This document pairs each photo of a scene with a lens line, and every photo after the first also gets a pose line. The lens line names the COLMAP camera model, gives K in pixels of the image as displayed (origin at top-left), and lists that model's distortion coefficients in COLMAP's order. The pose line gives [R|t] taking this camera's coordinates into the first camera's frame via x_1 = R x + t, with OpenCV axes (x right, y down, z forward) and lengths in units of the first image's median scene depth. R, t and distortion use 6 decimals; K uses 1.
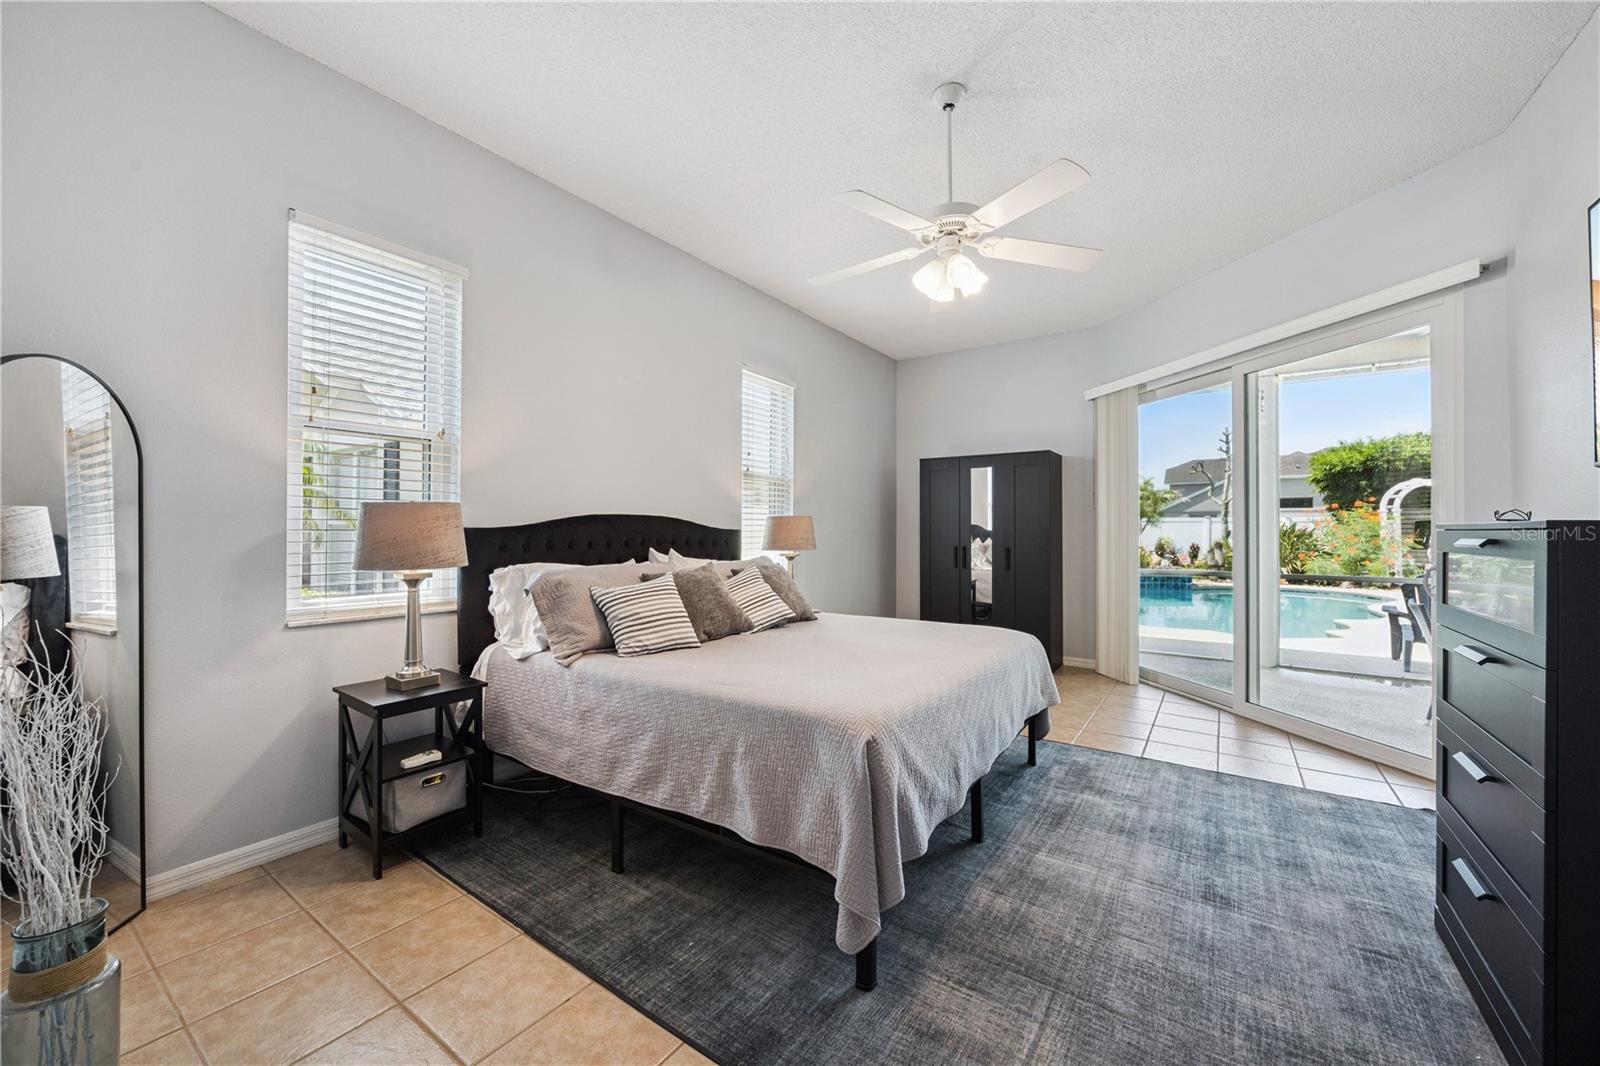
lens RADIAL K [[607.8, 0, 796.5], [0, 607.8, 525.4], [0, 0, 1]] dist [-0.001093, -0.000216]
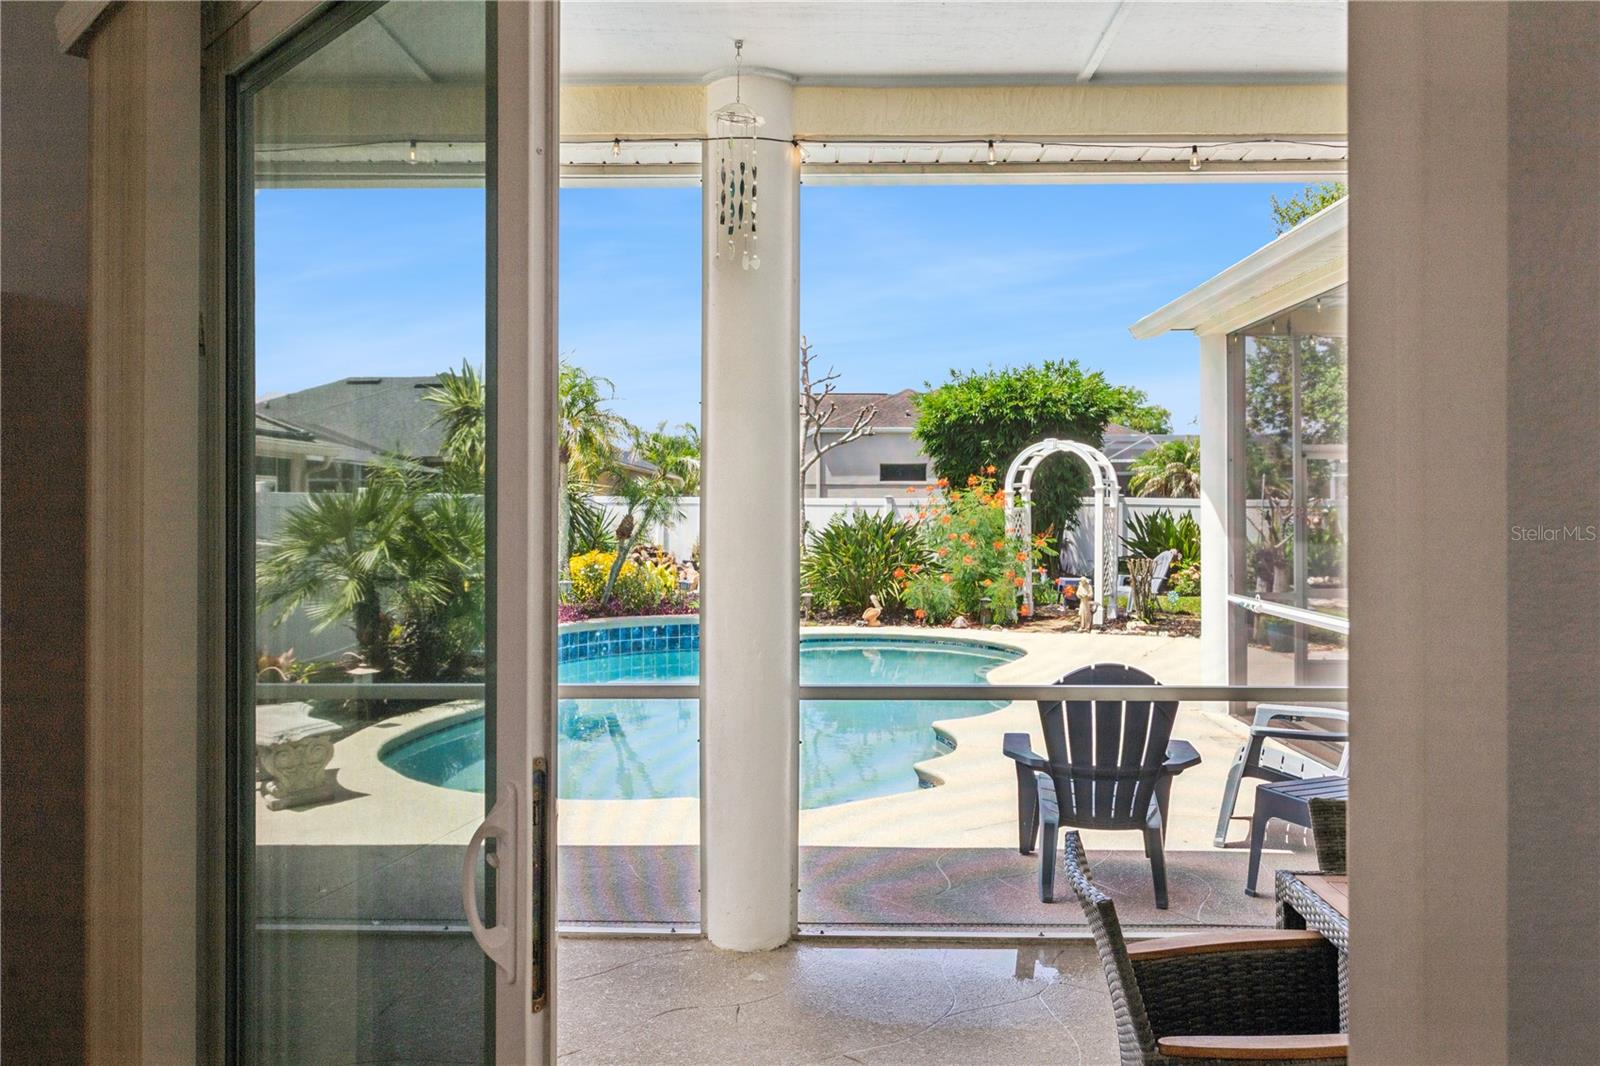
lens RADIAL K [[1147.8, 0, 793.0], [0, 1147.8, 528.1], [0, 0, 1]] dist [0.010943, 0.000079]
pose [[0.835288, -0.011175, 0.549700, 0.179964], [-0.001991, 0.999725, 0.023348, -0.014226], [-0.549810, -0.020596, 0.835036, 0.185483]]
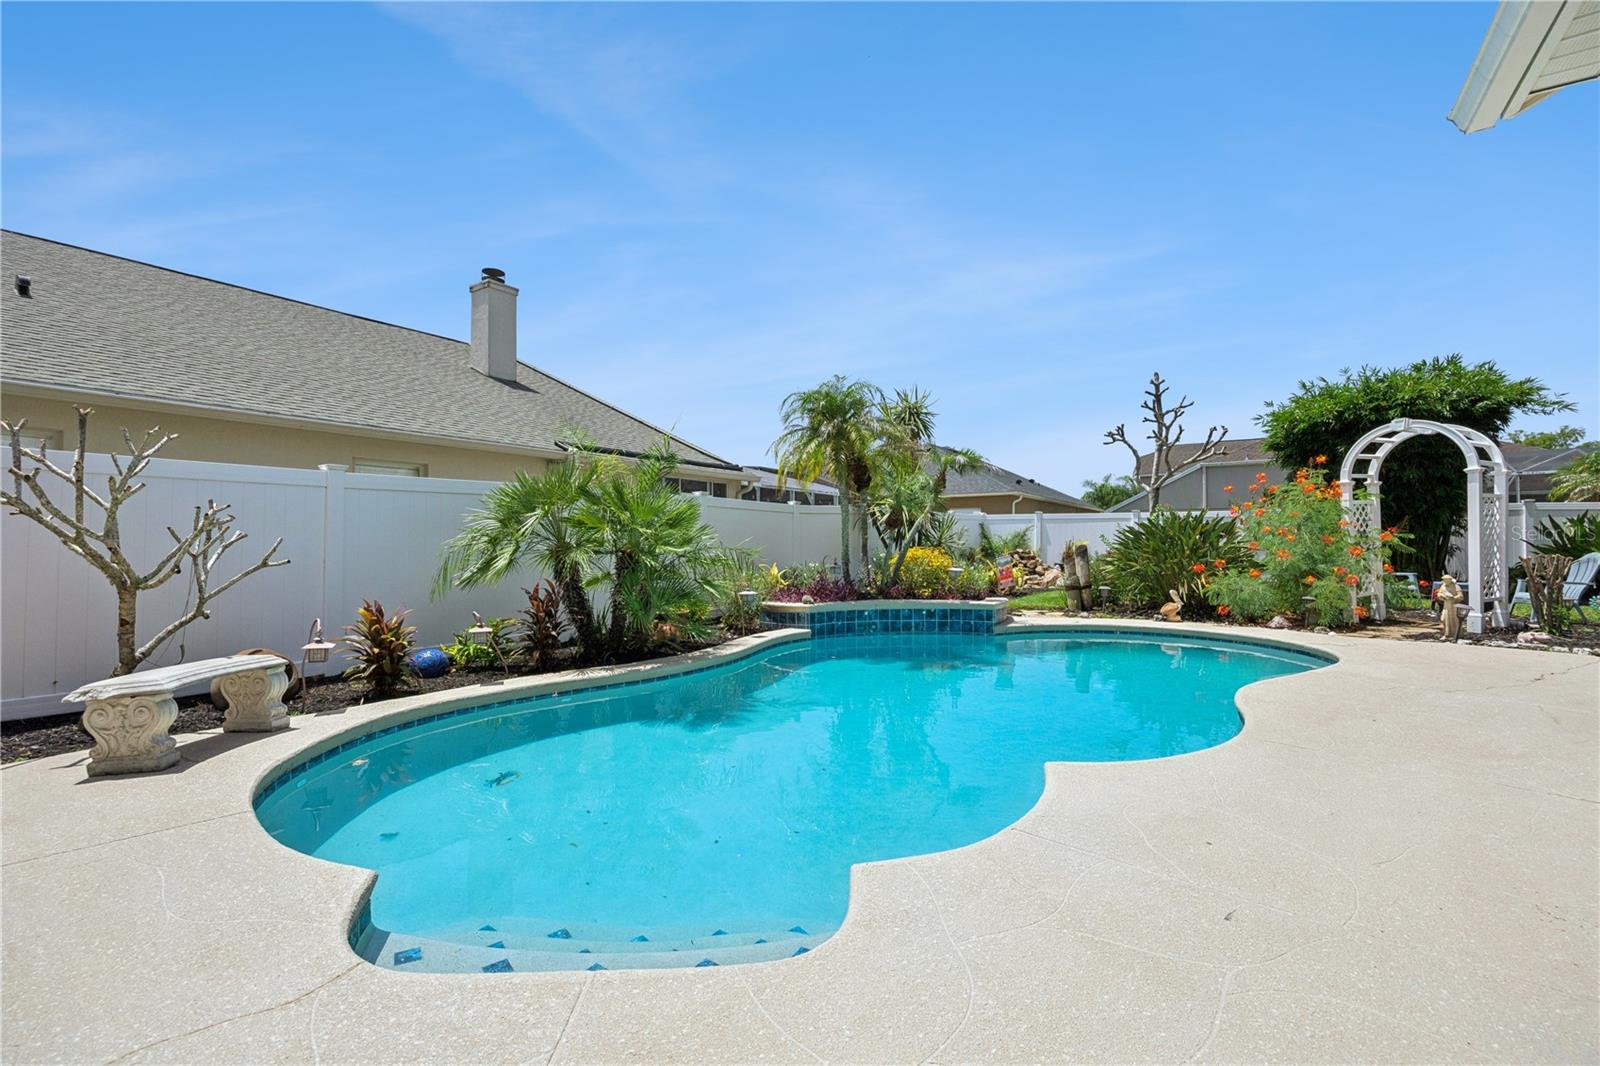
lens RADIAL K [[703.8, 0, 801.9], [0, 703.8, 534.4], [0, 0, 1]] dist [-0.009838, -0.000347]
pose [[0.999427, -0.006348, 0.033257, 0.456785], [0.006495, 0.999970, -0.004331, 0.020900], [-0.033228, 0.004545, 0.999437, 0.390761]]
